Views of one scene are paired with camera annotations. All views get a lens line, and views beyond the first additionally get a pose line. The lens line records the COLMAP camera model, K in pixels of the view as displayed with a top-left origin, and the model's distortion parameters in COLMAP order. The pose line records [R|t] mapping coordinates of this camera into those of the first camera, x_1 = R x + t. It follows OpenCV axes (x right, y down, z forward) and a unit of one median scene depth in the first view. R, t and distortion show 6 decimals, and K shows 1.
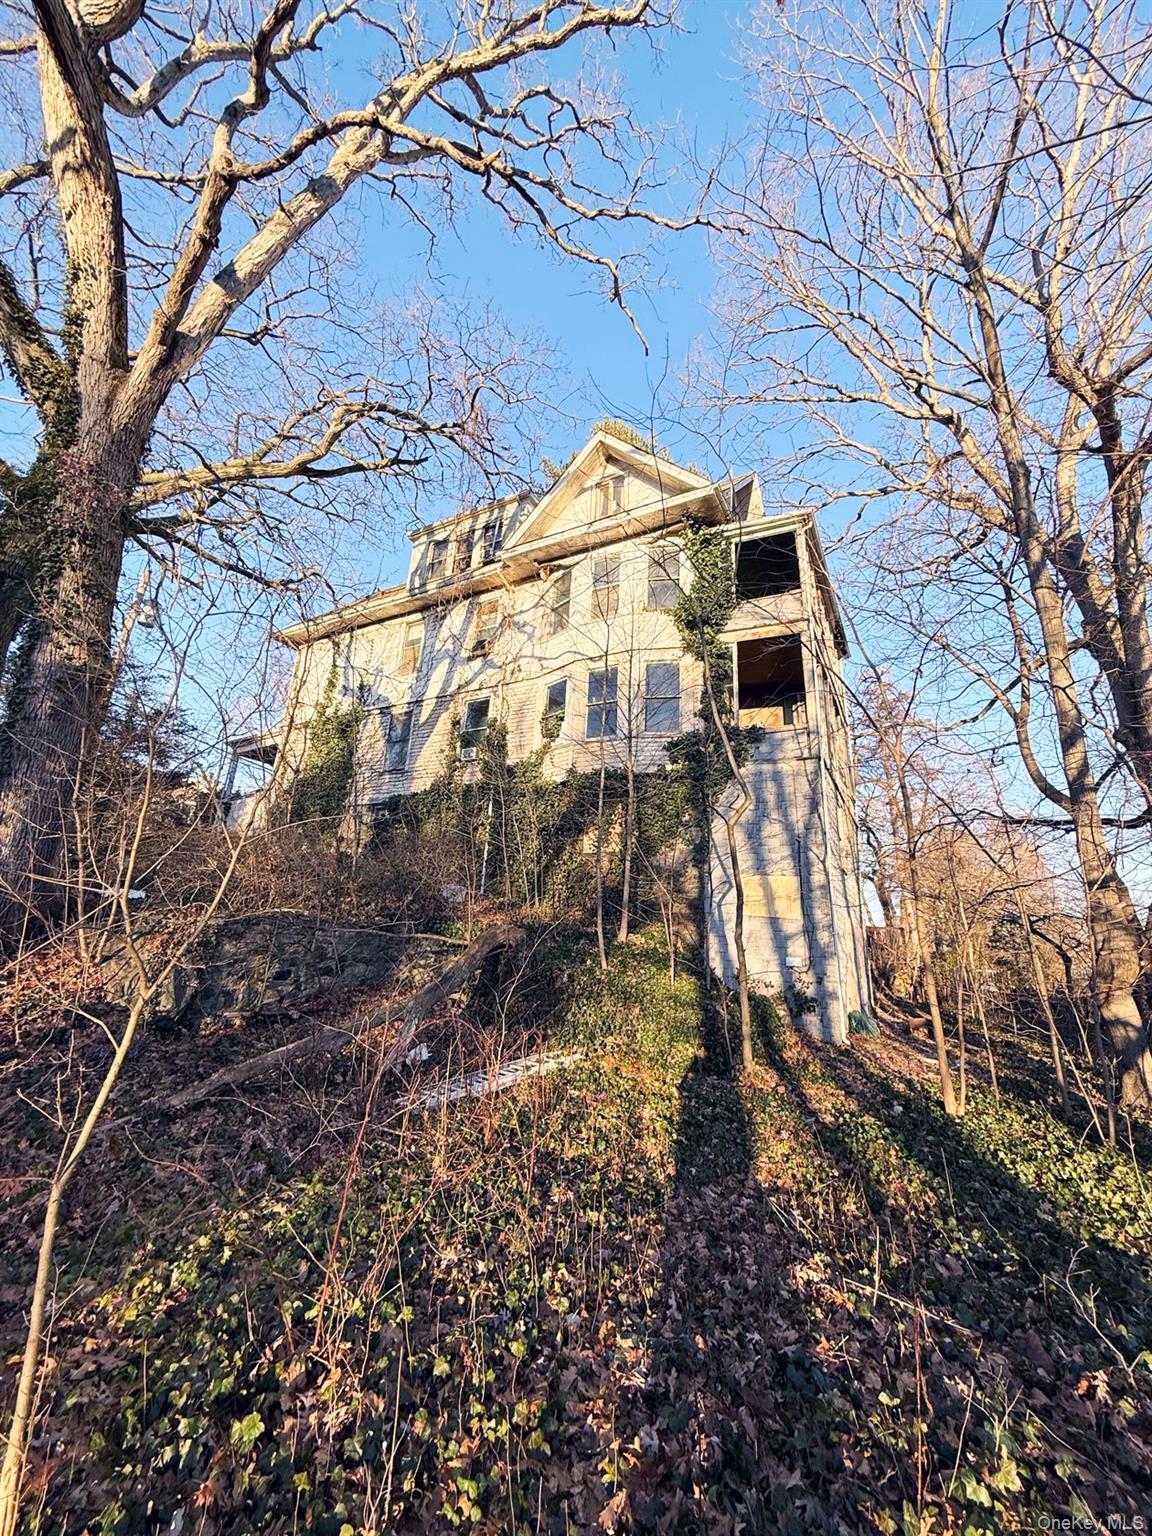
lens RADIAL K [[608.5, 0, 578.0], [0, 608.5, 763.1], [0, 0, 1]] dist [0.001538, -0.000421]
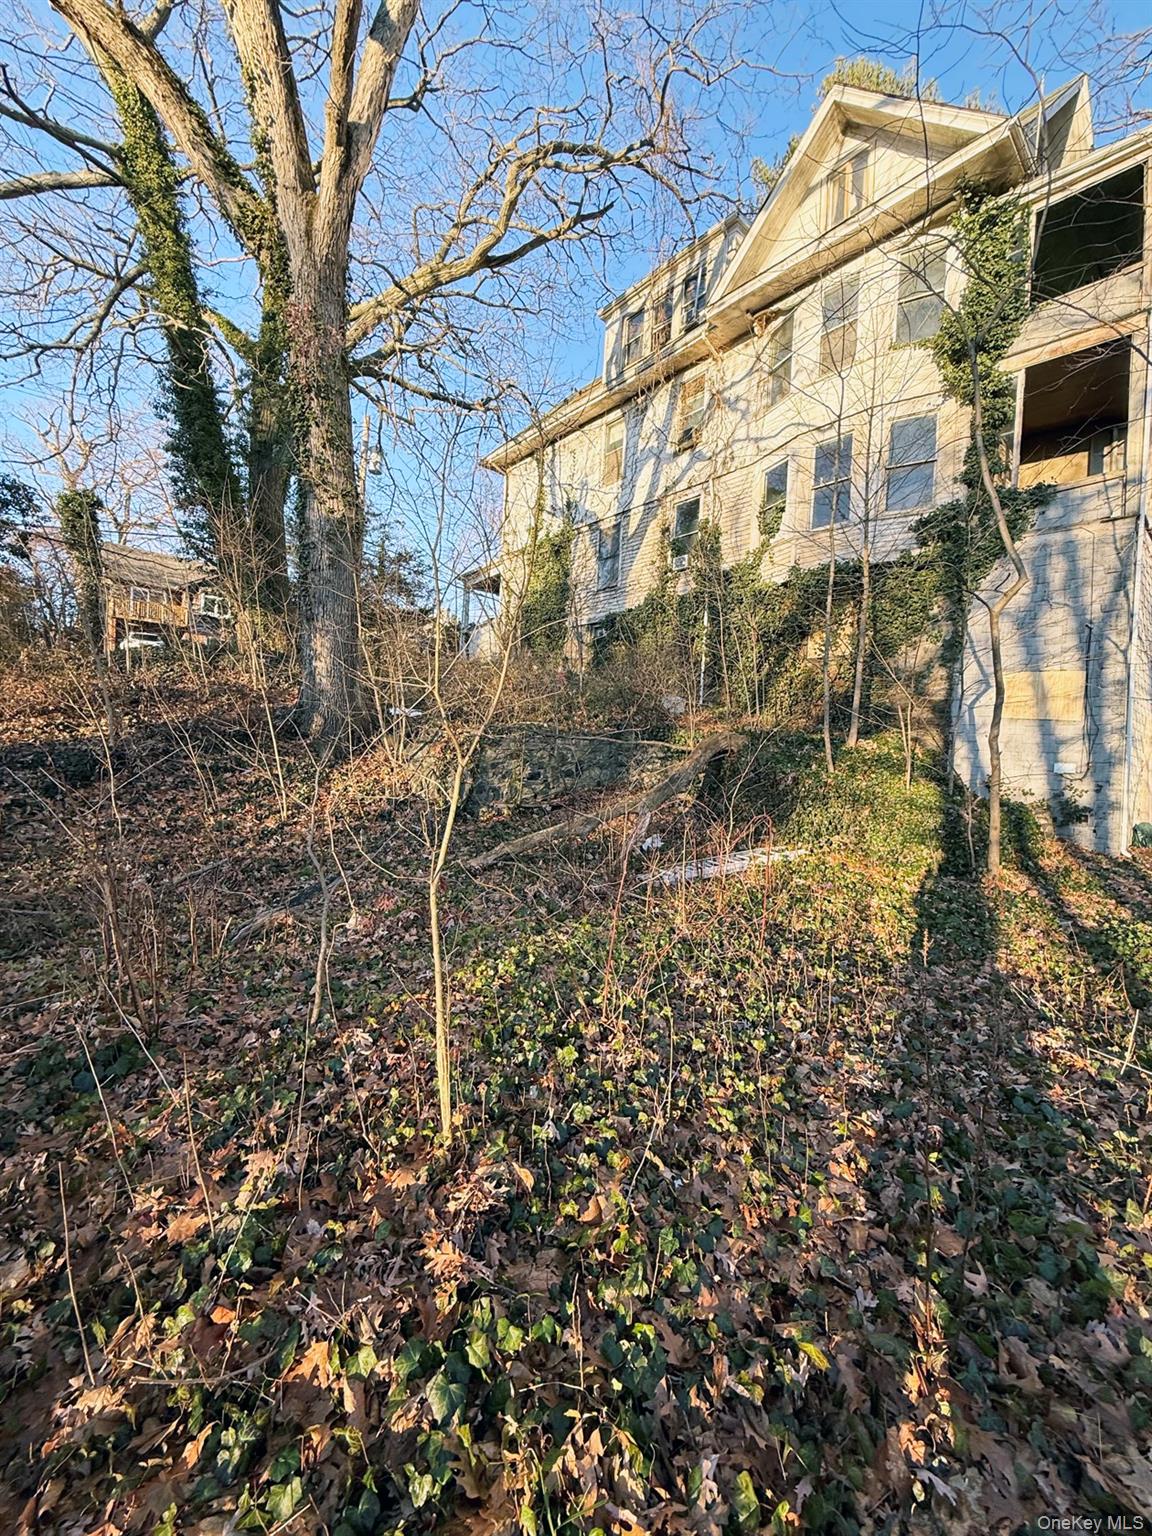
lens RADIAL K [[608.5, 0, 578.0], [0, 608.5, 763.1], [0, 0, 1]] dist [0.001538, -0.000421]
pose [[0.939724, 0.000837, -0.341934, -0.003772], [0.100185, 0.955437, 0.277675, 0.005350], [0.326929, -0.295194, 0.897763, -0.011583]]
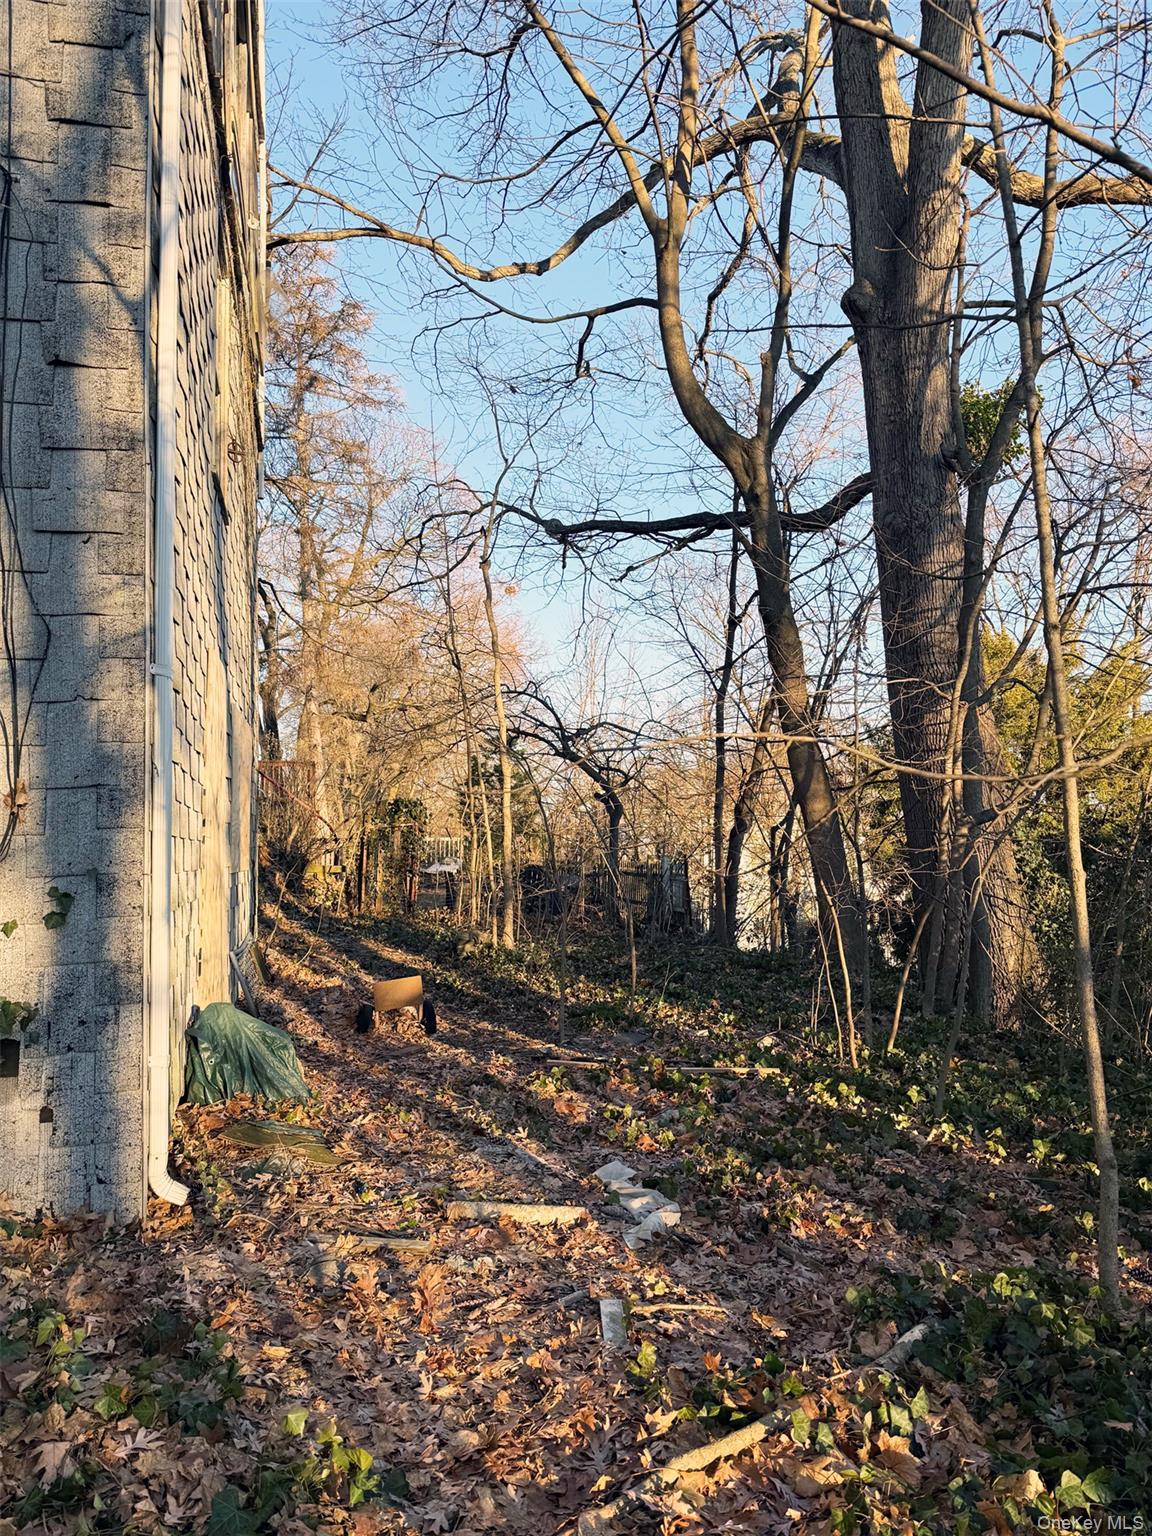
lens RADIAL K [[1061.5, 0, 577.6], [0, 1061.5, 733.6], [0, 0, 1]] dist [-0.001354, -0.001508]
pose [[0.733407, 0.004993, 0.679771, 0.253782], [-0.146784, 0.977547, 0.151185, 0.200759], [-0.663753, -0.210659, 0.717673, 0.583941]]
